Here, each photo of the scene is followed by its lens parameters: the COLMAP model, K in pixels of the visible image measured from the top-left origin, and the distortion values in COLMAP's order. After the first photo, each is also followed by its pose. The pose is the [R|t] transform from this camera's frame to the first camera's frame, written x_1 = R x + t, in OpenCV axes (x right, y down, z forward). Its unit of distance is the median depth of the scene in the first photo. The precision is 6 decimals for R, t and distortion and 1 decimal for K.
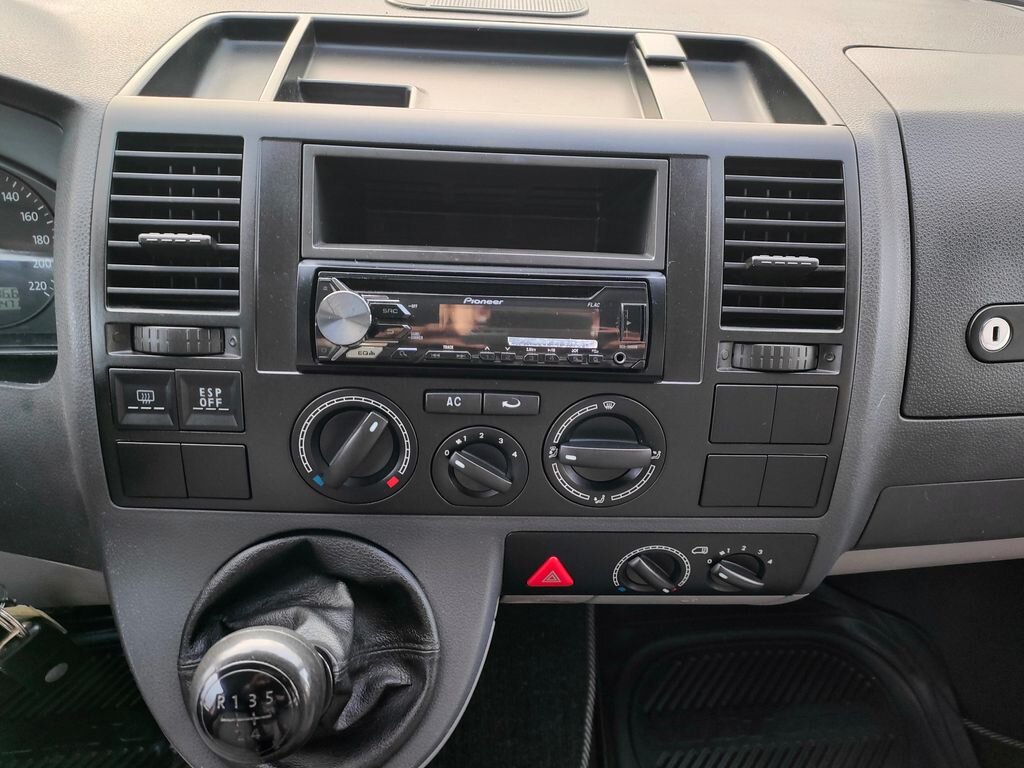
lens RADIAL K [[752.2, 0, 506.2], [0, 752.2, 383.5], [0, 0, 1]] dist [0.052017, -0.045398]
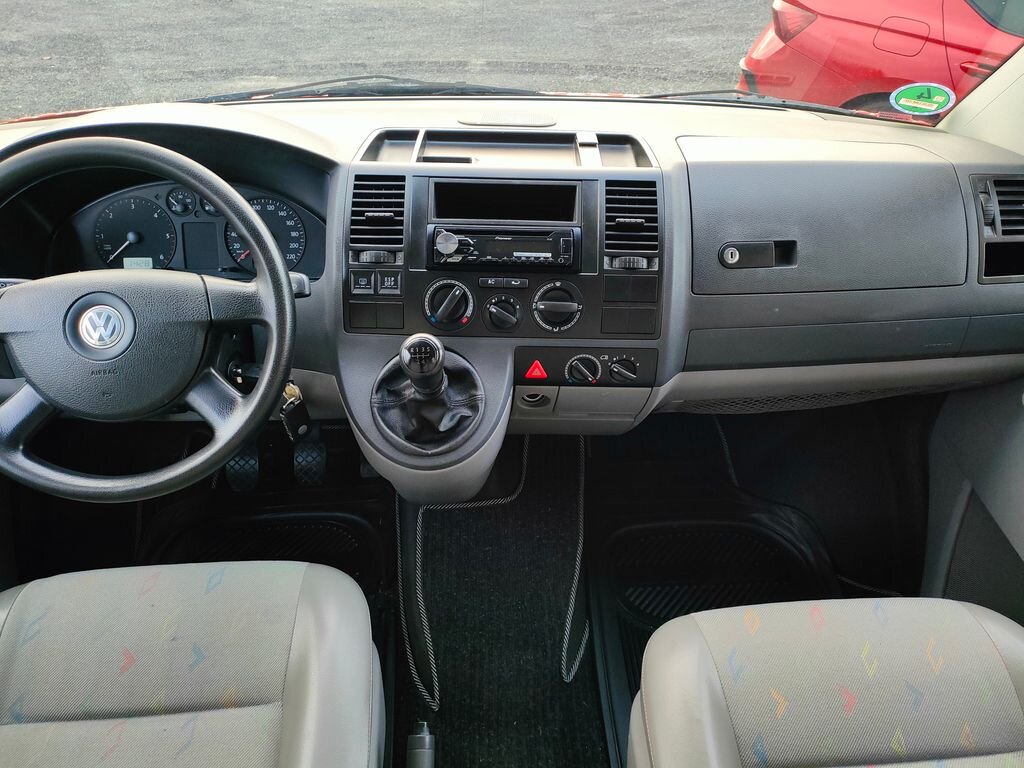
lens RADIAL K [[735.8, 0, 509.7], [0, 735.8, 380.6], [0, 0, 1]] dist [0.086419, -0.081194]
pose [[0.998928, -0.008708, -0.045469, 0.088498], [0.002729, 0.991518, -0.129940, 0.620923], [0.046215, 0.129676, 0.990479, -1.223275]]
